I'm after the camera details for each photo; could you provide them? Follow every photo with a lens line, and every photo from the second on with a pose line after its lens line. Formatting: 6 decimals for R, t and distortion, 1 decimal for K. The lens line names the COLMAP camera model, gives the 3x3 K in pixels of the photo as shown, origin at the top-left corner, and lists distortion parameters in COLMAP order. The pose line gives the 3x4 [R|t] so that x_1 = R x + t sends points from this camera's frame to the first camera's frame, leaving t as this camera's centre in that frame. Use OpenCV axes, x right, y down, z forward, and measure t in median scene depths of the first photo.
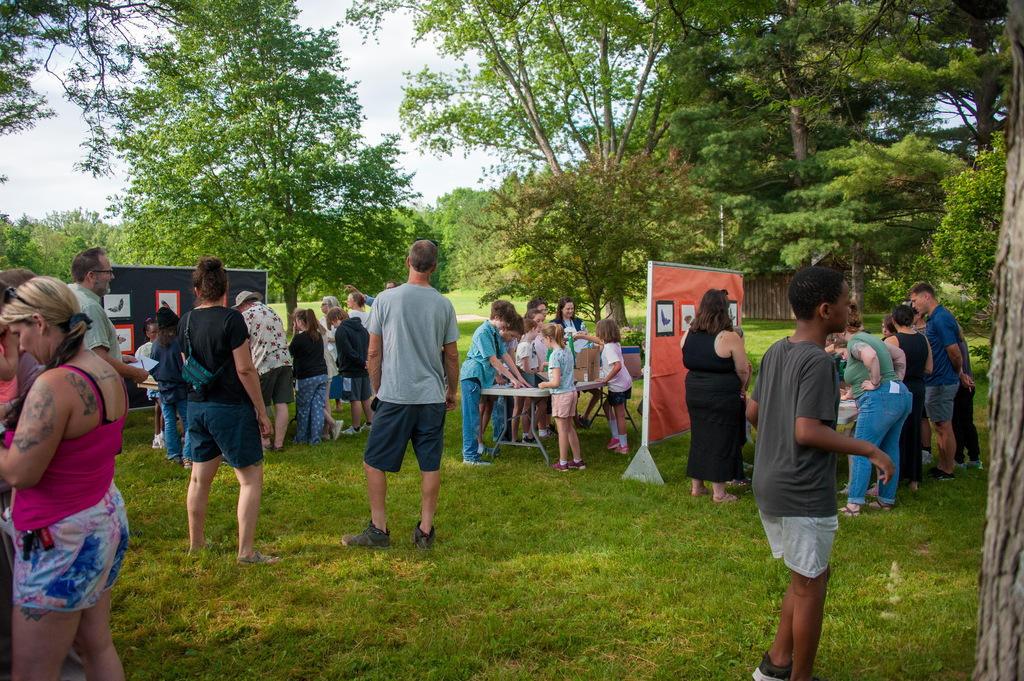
lens RADIAL K [[861.5, 0, 513.8], [0, 861.5, 334.2], [0, 0, 1]] dist [-0.109036, 0.035364]
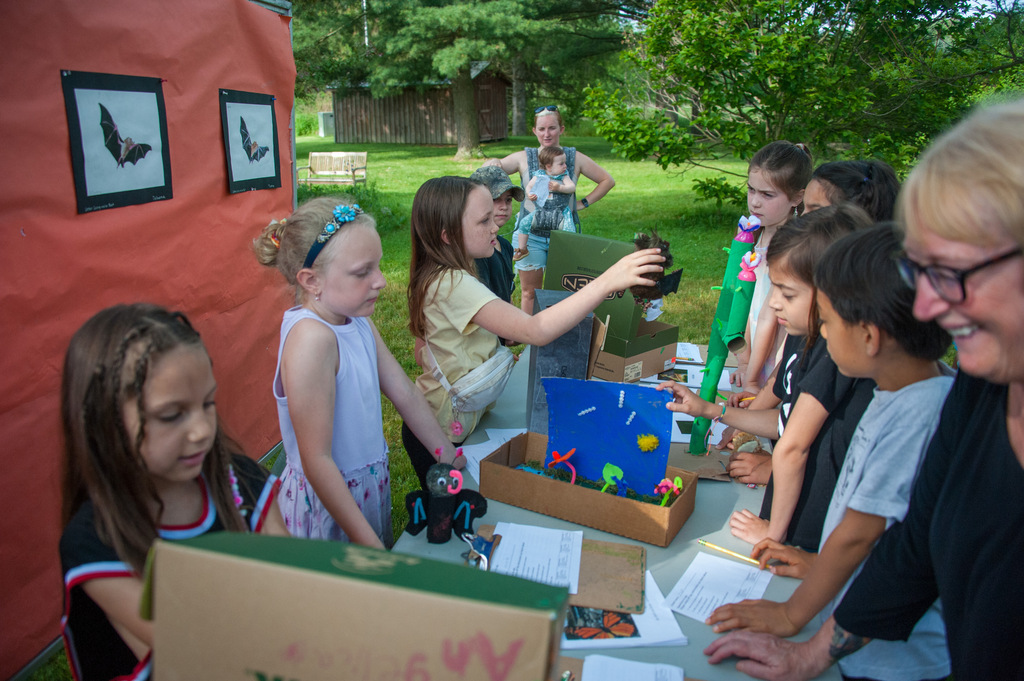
lens RADIAL K [[861.5, 0, 511.7], [0, 861.5, 338.8], [0, 0, 1]] dist [-0.109036, 0.035364]
pose [[0.925819, -0.095119, 0.365801, 0.067088], [0.018451, 0.978036, 0.207618, -0.004525], [-0.377515, -0.185467, 0.907240, 0.206845]]
